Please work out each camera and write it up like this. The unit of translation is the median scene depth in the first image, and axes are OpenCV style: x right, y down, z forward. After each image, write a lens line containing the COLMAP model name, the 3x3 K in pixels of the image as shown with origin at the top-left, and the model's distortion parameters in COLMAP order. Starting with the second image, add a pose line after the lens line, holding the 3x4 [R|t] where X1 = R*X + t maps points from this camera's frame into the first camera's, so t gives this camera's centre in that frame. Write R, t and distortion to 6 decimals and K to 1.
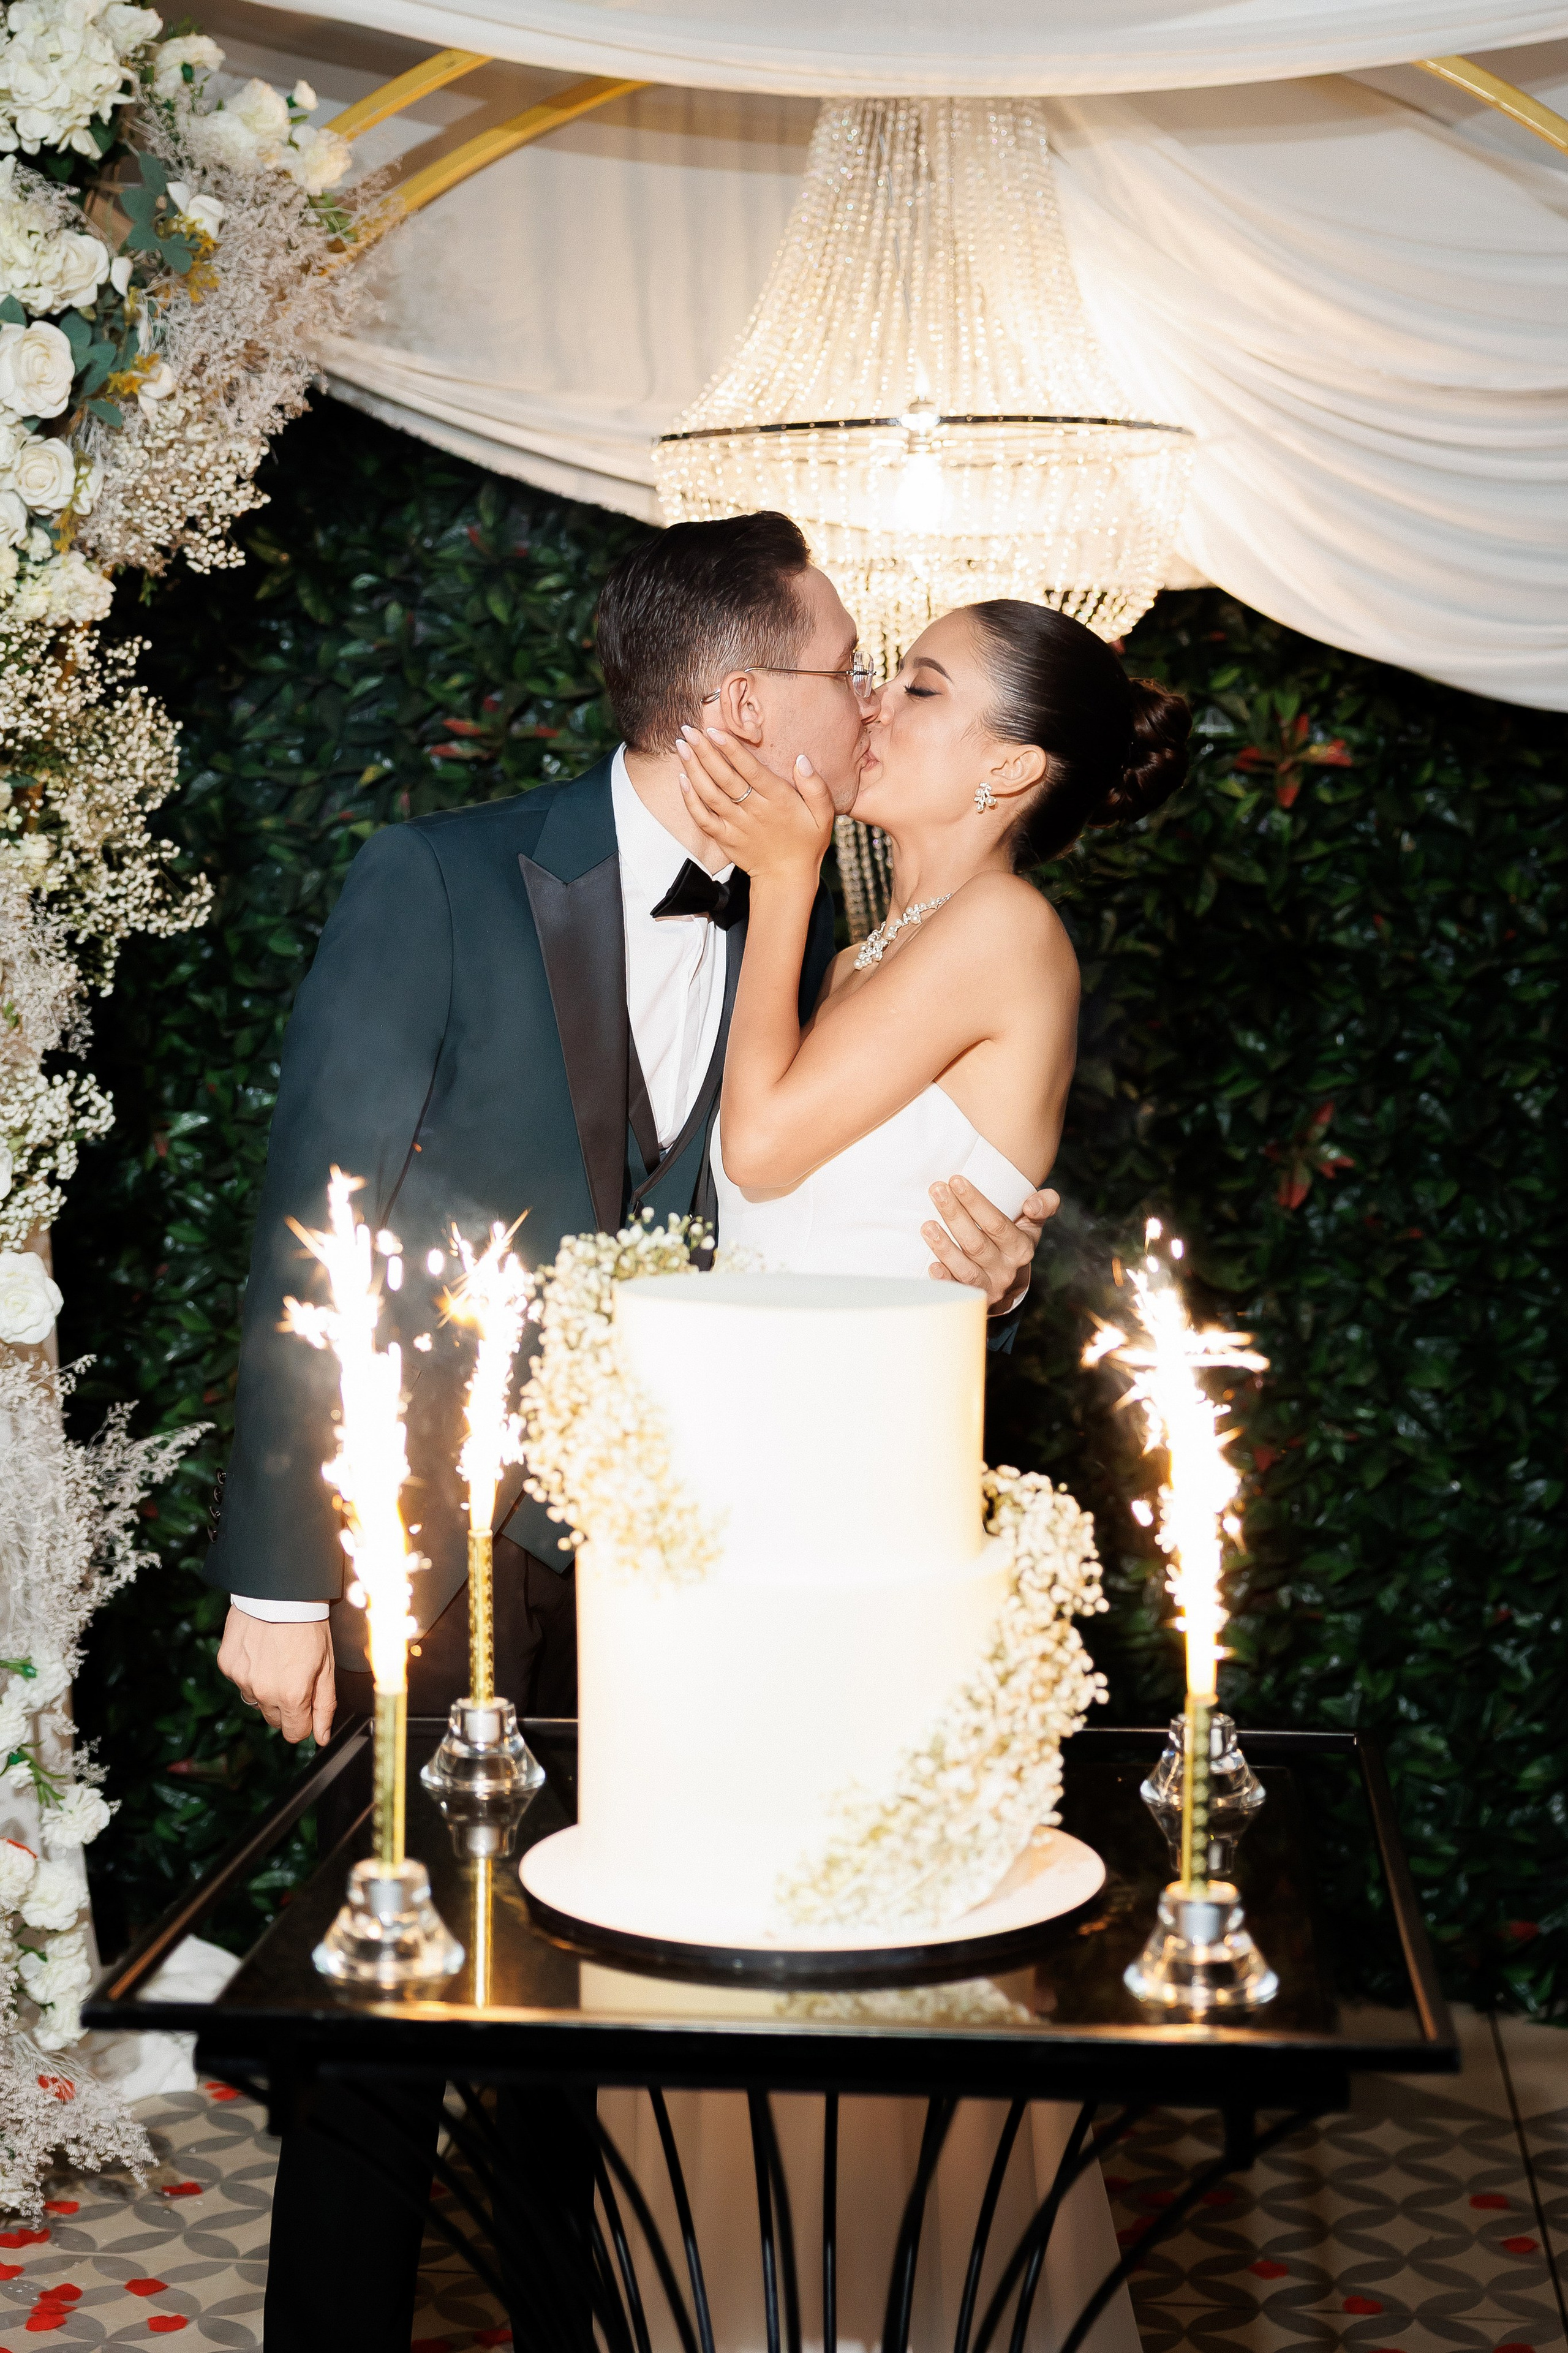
lens RADIAL K [[3840.7, 0, 815.6], [0, 3840.7, 1052.2], [0, 0, 1]] dist [-0.025519, -0.022344]
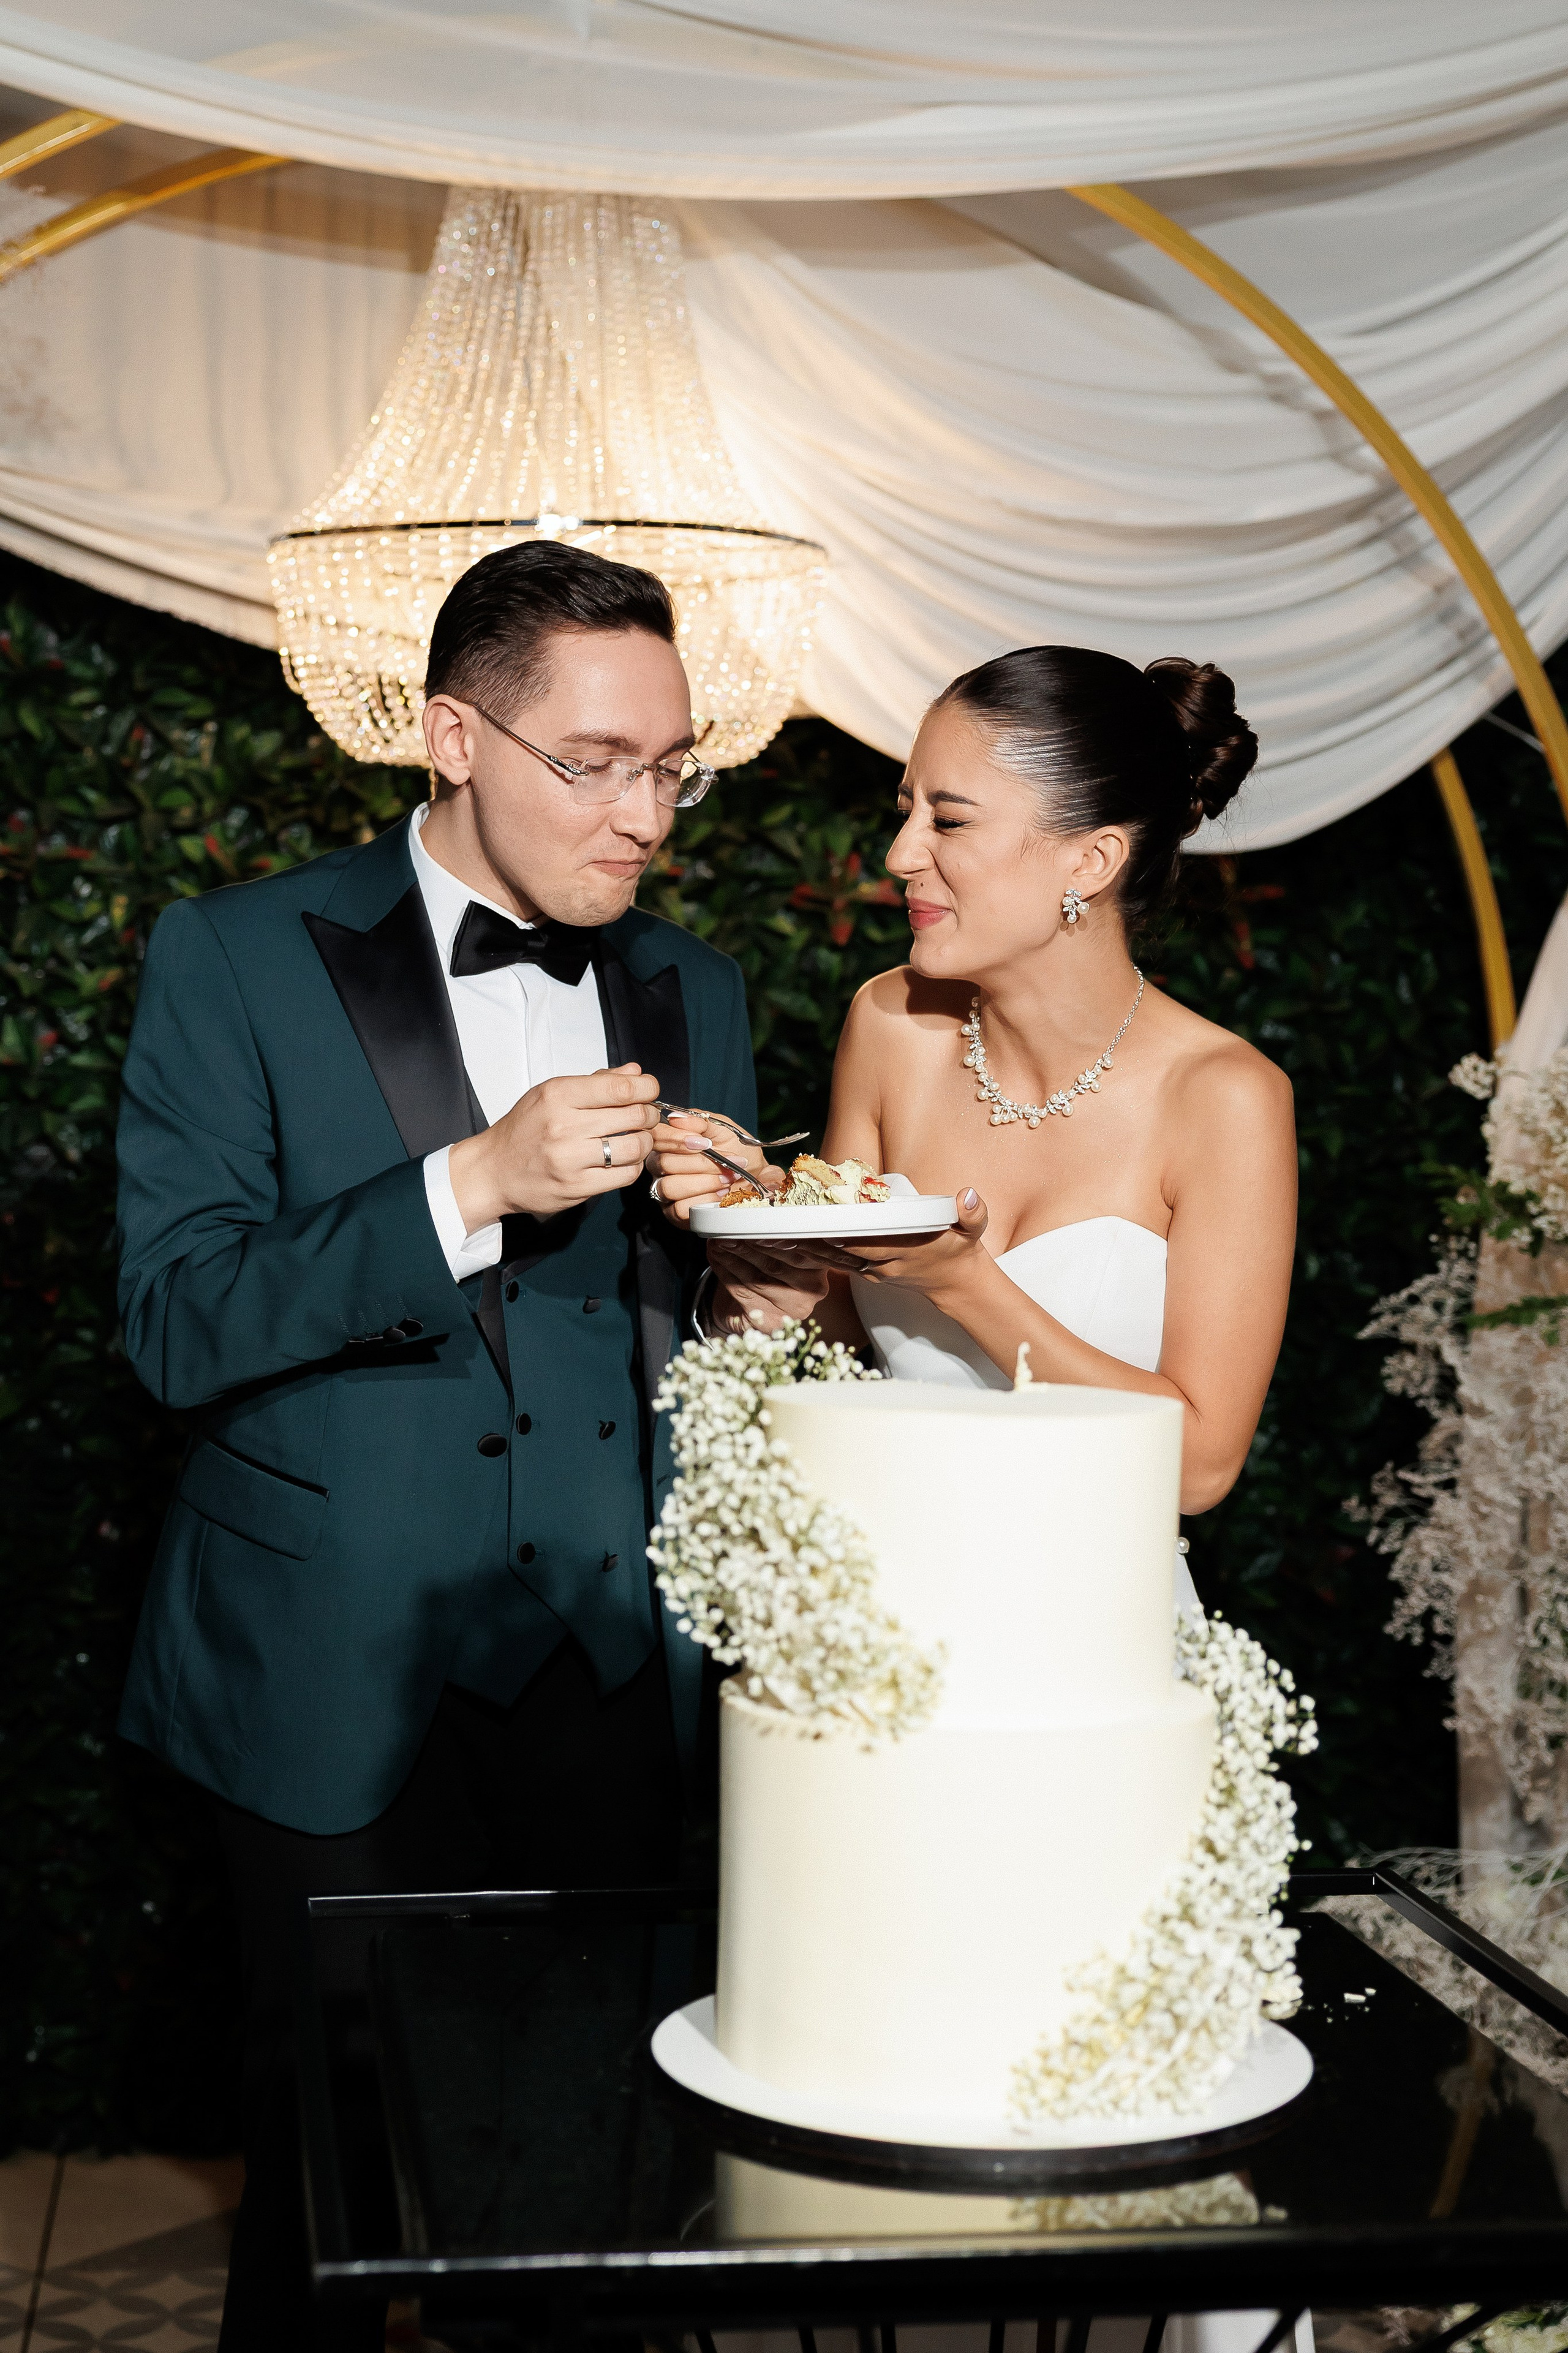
lens RADIAL K [[3592.1, 0, 702.7], [0, 3592.1, 1175.5], [0, 0, 1]] dist [-0.003586, 0.082327]
pose [[0.975665, 0.004978, 0.219209, -0.137383], [-0.001584, 0.999876, -0.015656, 0.013011], [-0.219260, 0.014928, 0.975552, 0.111150]]
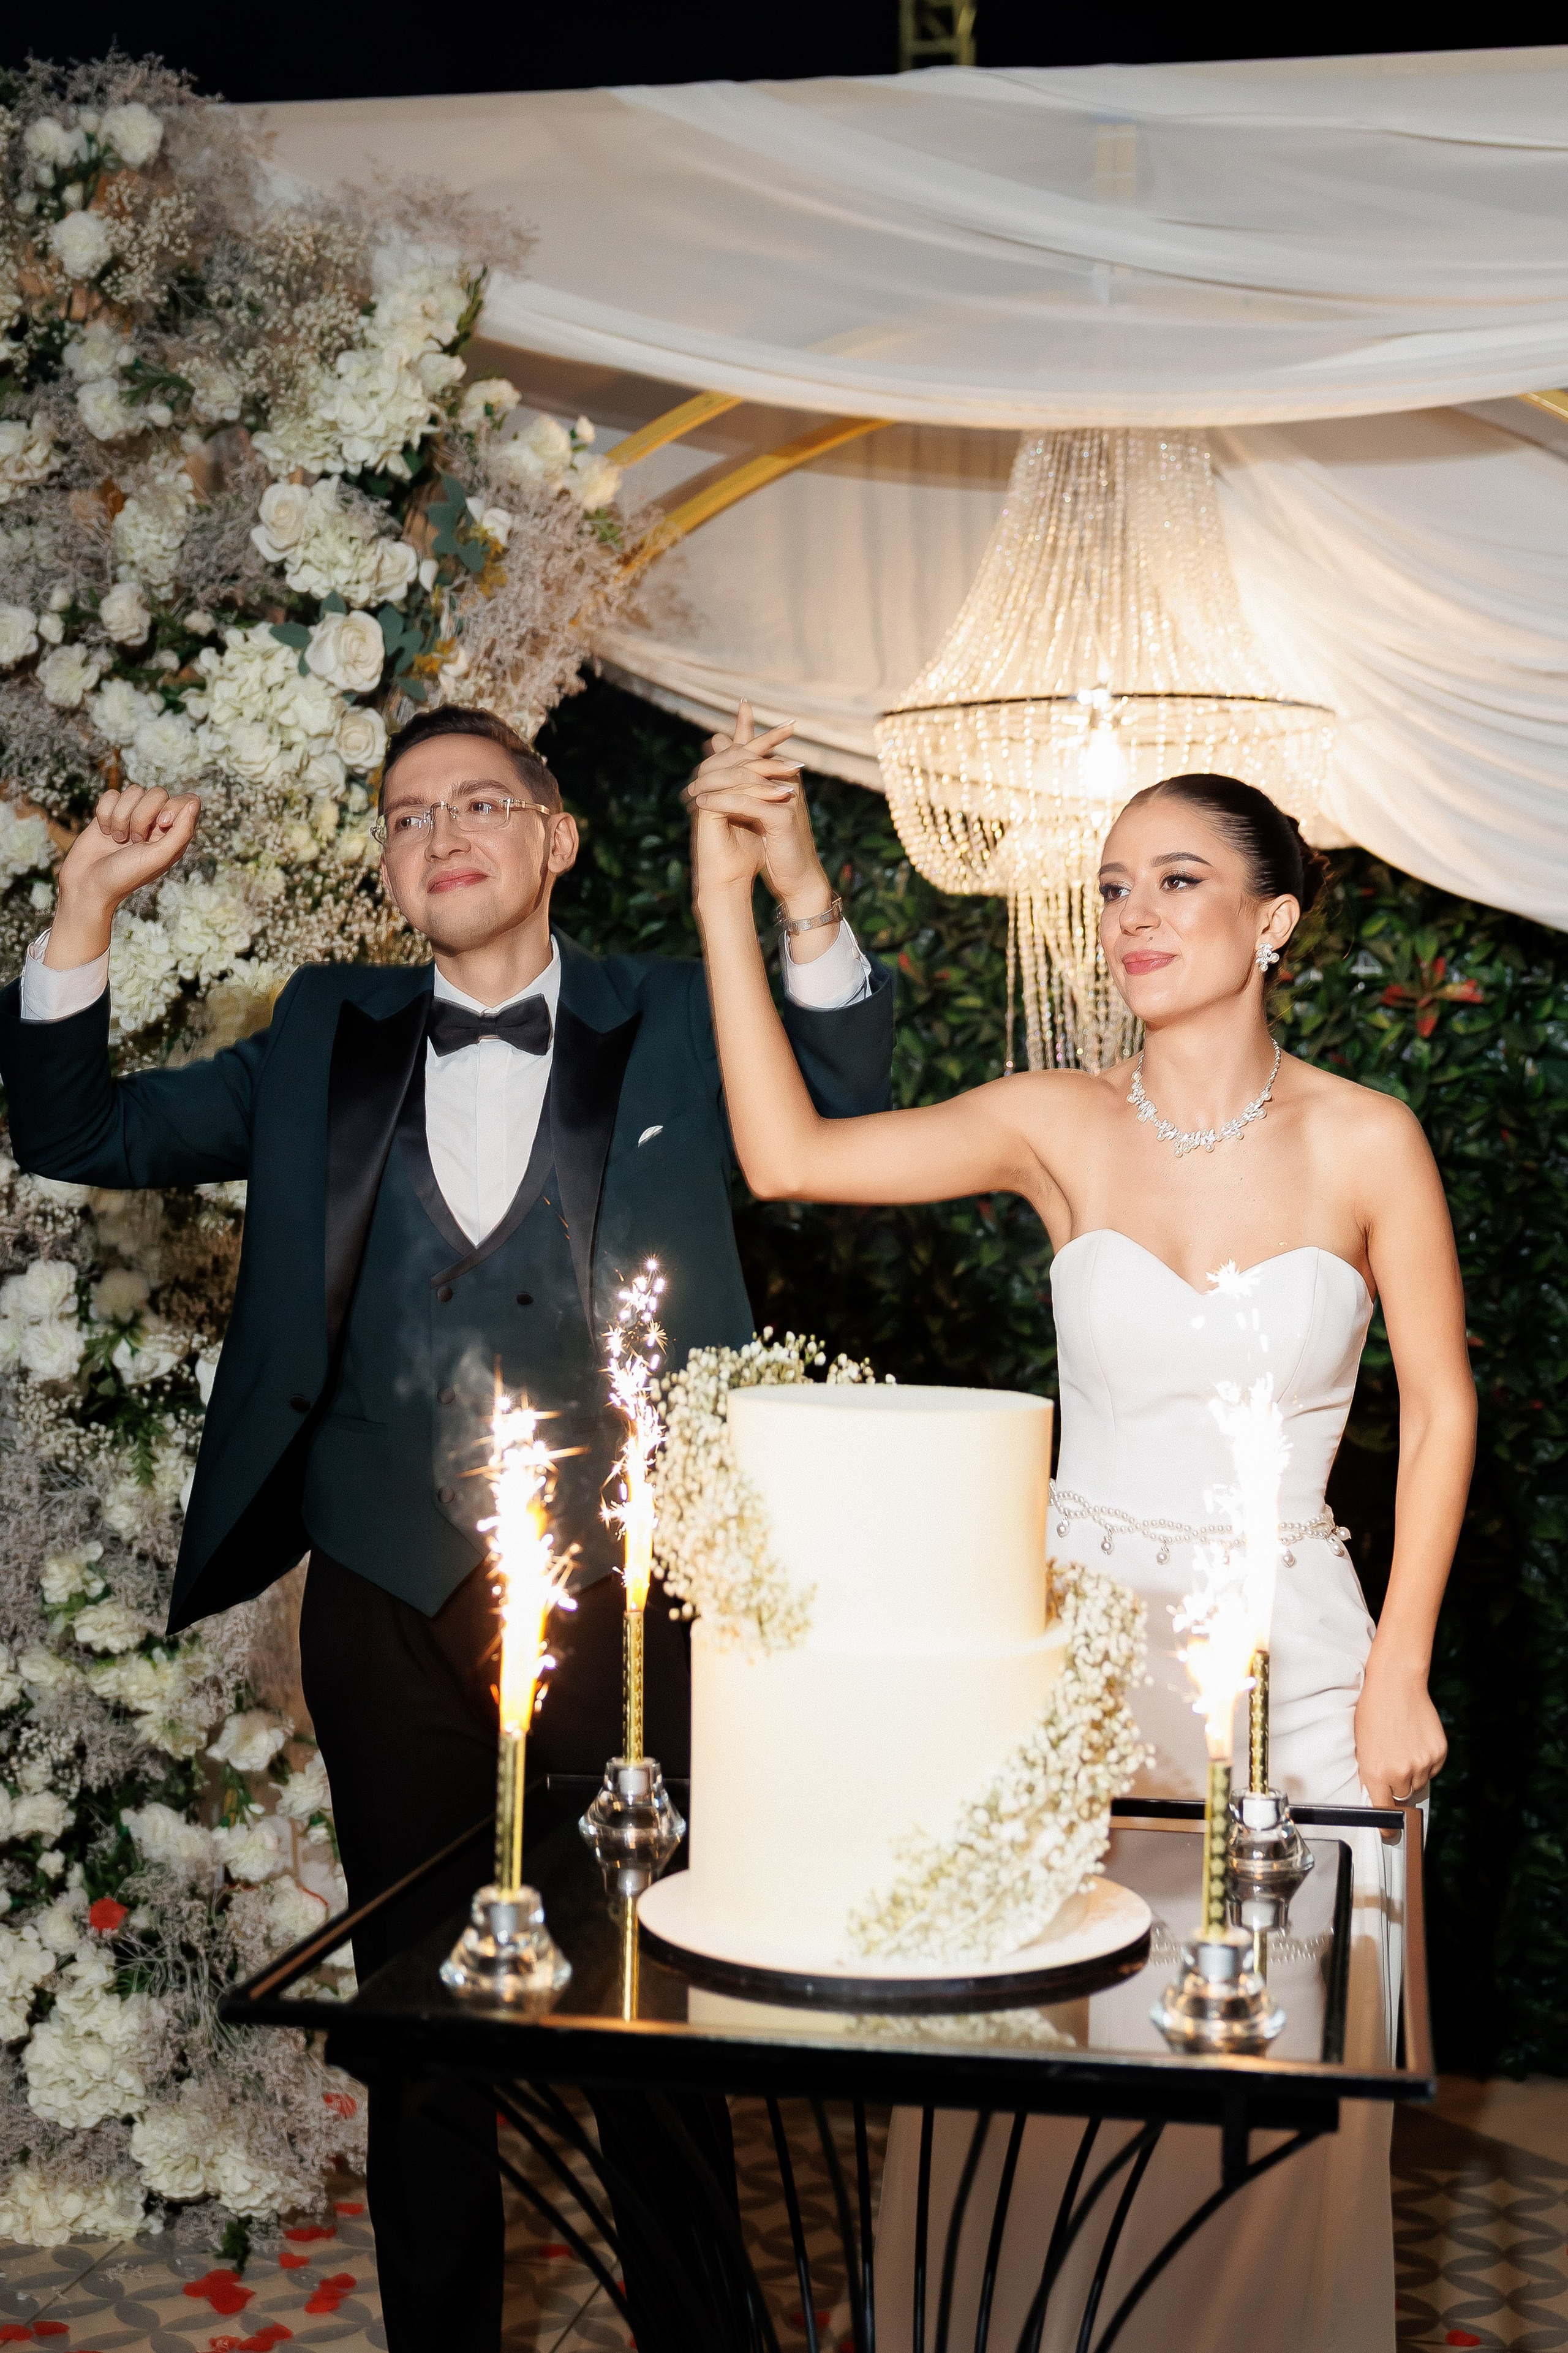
lens RADIAL K [[3176.5, 0, 869.9], [0, 3176.5, 1093.1], [0, 0, 1]] dist [-0.019749, -0.065129]
pose [[0.996858, 0.010521, -0.078508, 0.035119], [-0.015169, 0.998152, -0.058843, 0.015101], [0.077744, 0.059849, 0.995175, 0.029001]]
